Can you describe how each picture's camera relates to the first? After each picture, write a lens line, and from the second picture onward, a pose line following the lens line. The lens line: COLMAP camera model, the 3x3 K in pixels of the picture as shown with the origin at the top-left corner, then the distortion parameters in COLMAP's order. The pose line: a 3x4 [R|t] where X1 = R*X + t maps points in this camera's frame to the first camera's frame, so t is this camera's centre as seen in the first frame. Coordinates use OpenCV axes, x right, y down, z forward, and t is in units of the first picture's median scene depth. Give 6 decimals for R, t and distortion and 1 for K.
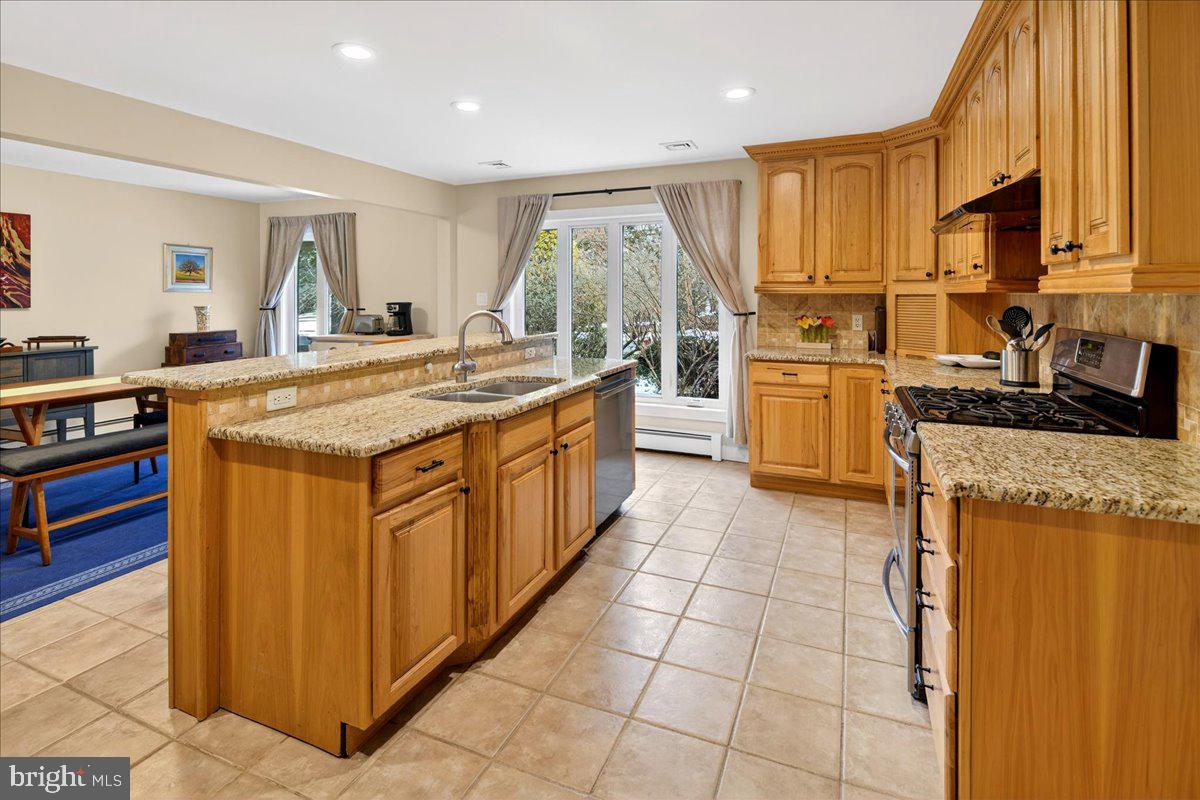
lens RADIAL K [[583.6, 0, 598.2], [0, 583.6, 295.6], [0, 0, 1]] dist [0.007537, -0.006220]
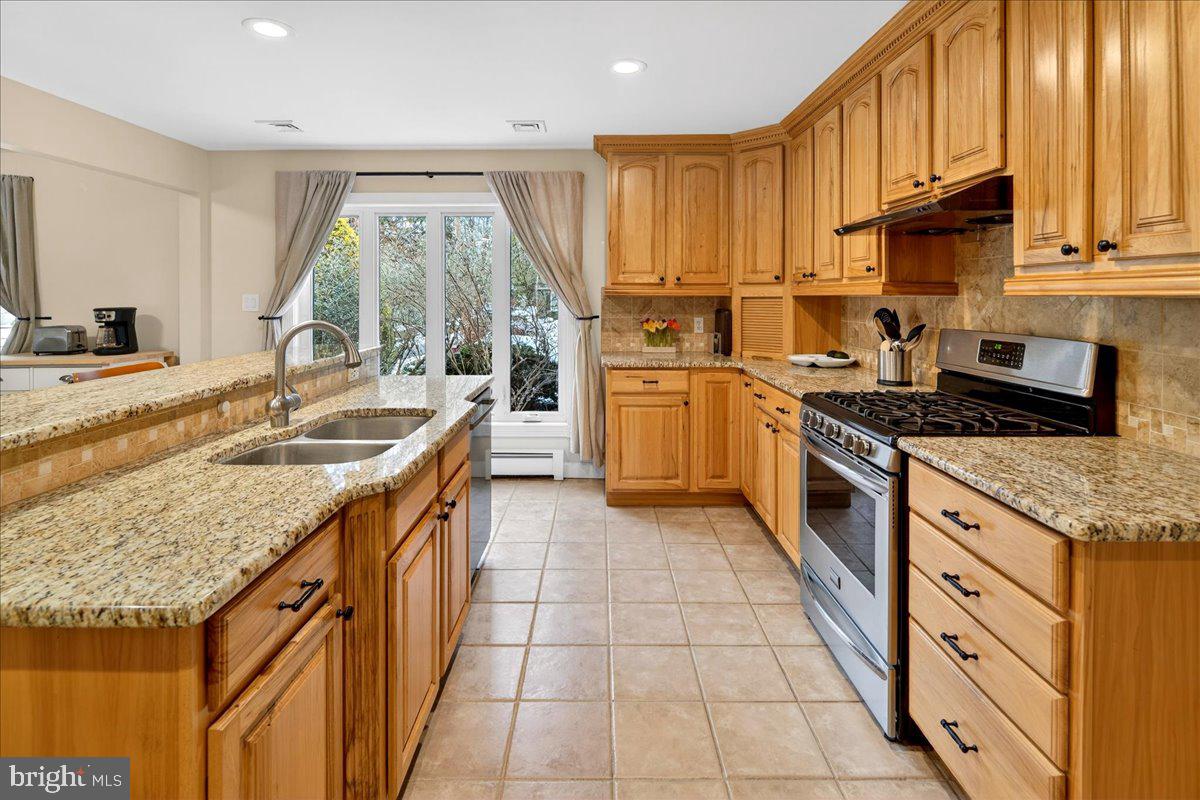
lens RADIAL K [[583.6, 0, 595.7], [0, 583.6, 297.5], [0, 0, 1]] dist [0.007537, -0.006220]
pose [[0.920646, -0.000074, 0.390397, -0.111883], [0.000224, 1.000000, -0.000338, -0.000554], [-0.390397, 0.000398, 0.920646, 0.161008]]
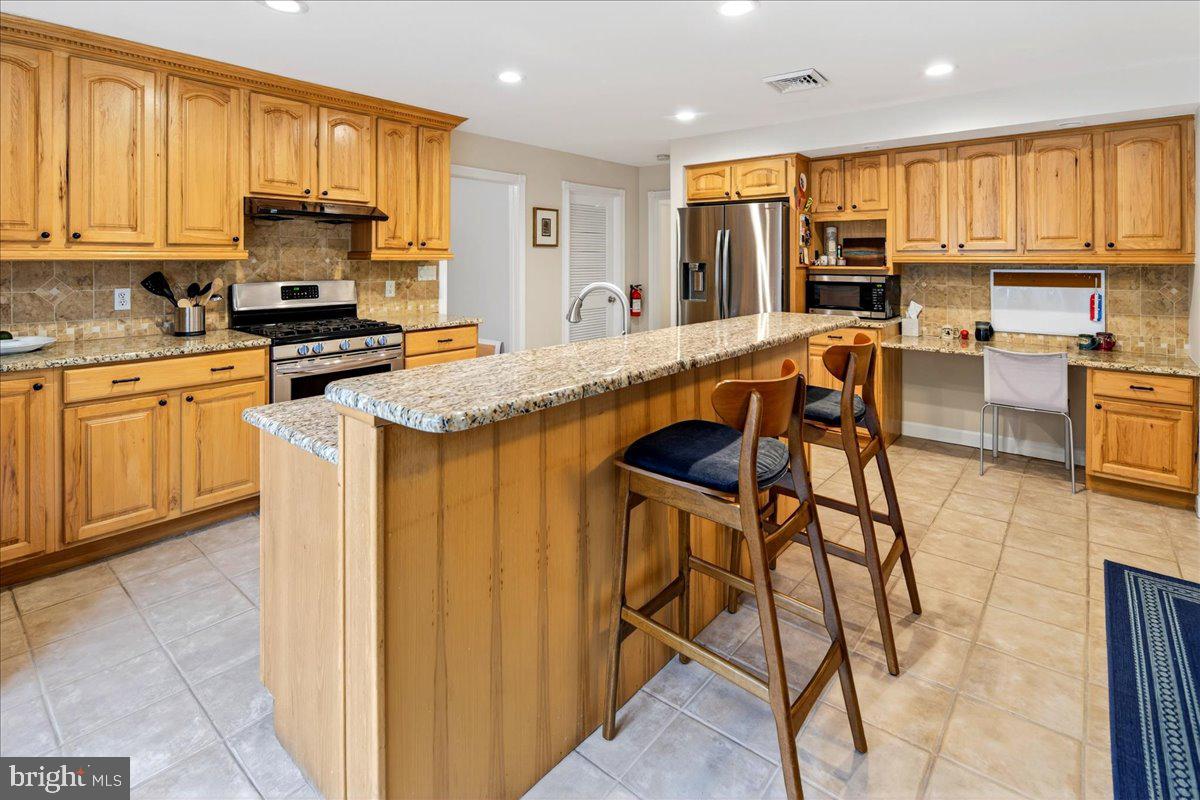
lens RADIAL K [[583.6, 0, 608.3], [0, 583.6, 254.4], [0, 0, 1]] dist [0.007537, -0.006220]
pose [[-0.957933, 0.002514, 0.286982, -0.309002], [0.000600, 0.999977, -0.006756, -0.004675], [-0.286992, -0.006299, -0.957912, 1.236659]]
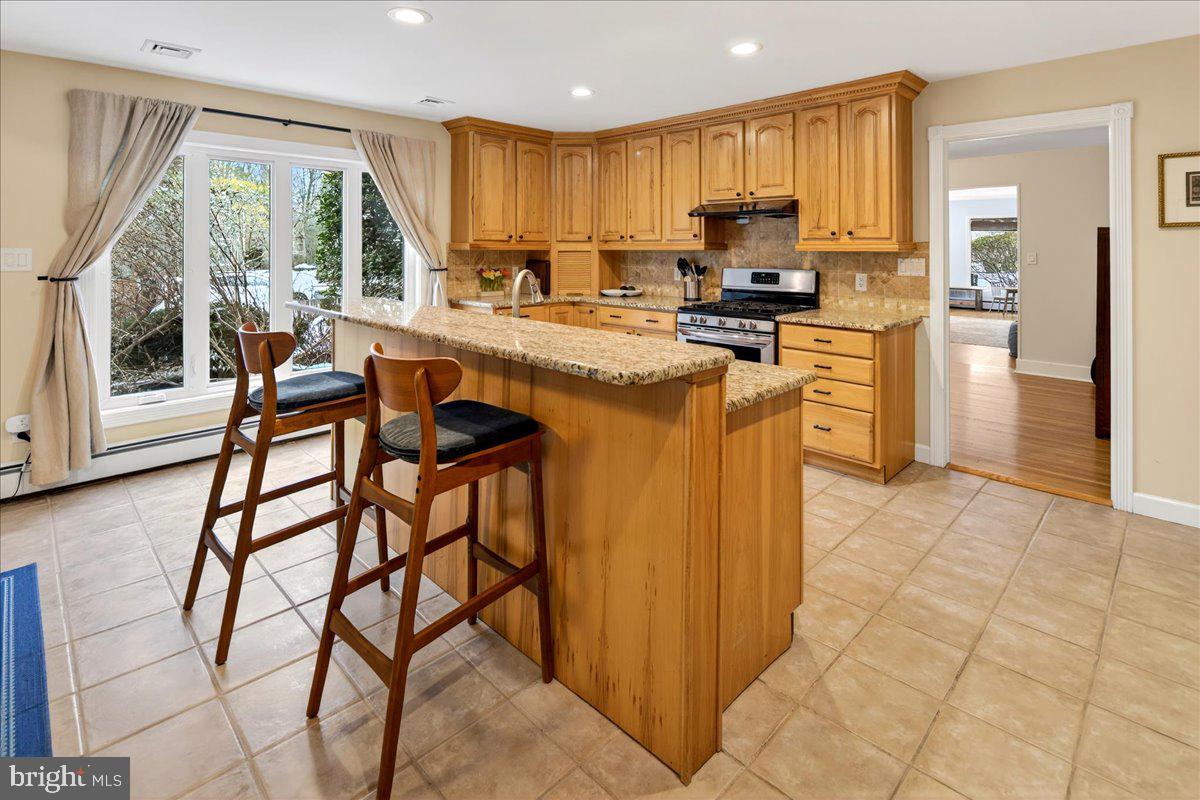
lens RADIAL K [[583.6, 0, 594.6], [0, 583.6, 244.6], [0, 0, 1]] dist [0.007537, -0.006220]
pose [[0.375610, 0.008846, 0.926736, -0.704199], [0.000169, 0.999954, -0.009613, -0.003412], [-0.926778, 0.003767, 0.375591, 0.382671]]
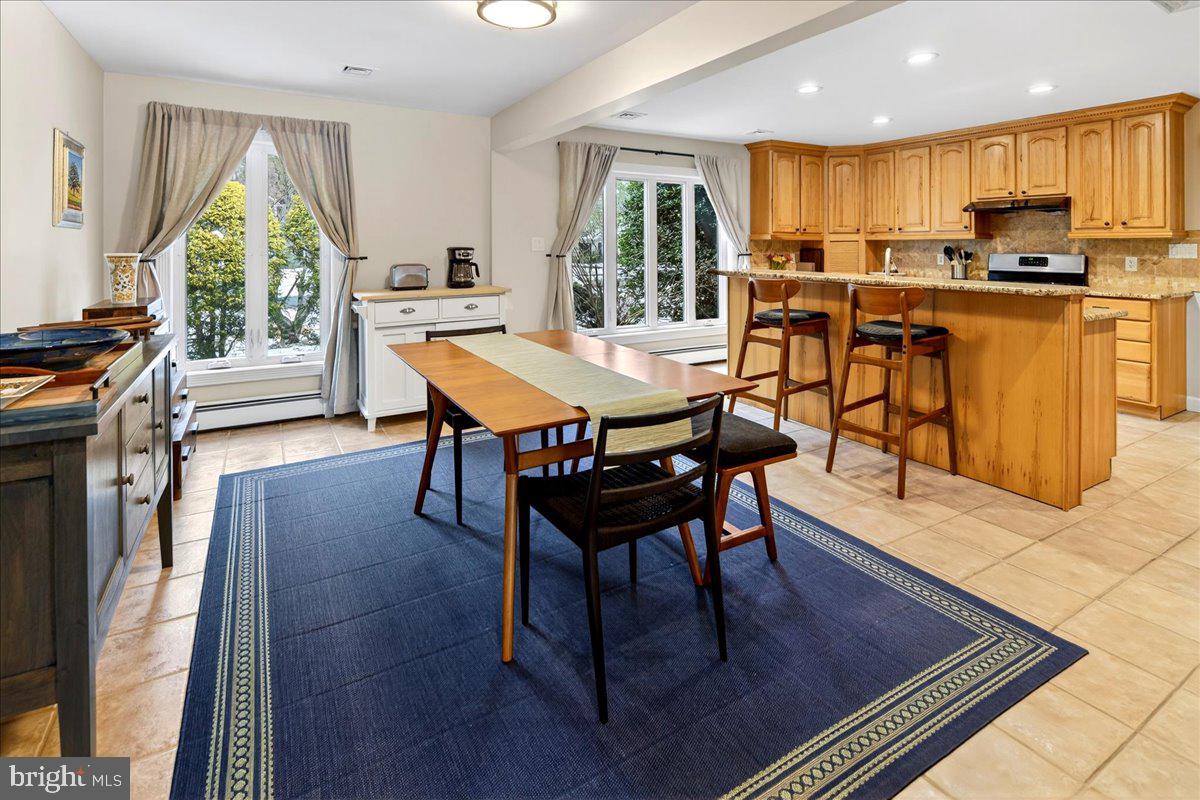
lens RADIAL K [[583.6, 0, 593.9], [0, 583.6, 244.2], [0, 0, 1]] dist [0.007537, -0.006220]
pose [[0.599237, 0.003814, 0.800562, -1.234239], [0.001012, 0.999984, -0.005521, 0.015778], [-0.800571, 0.004118, 0.599224, 0.499391]]
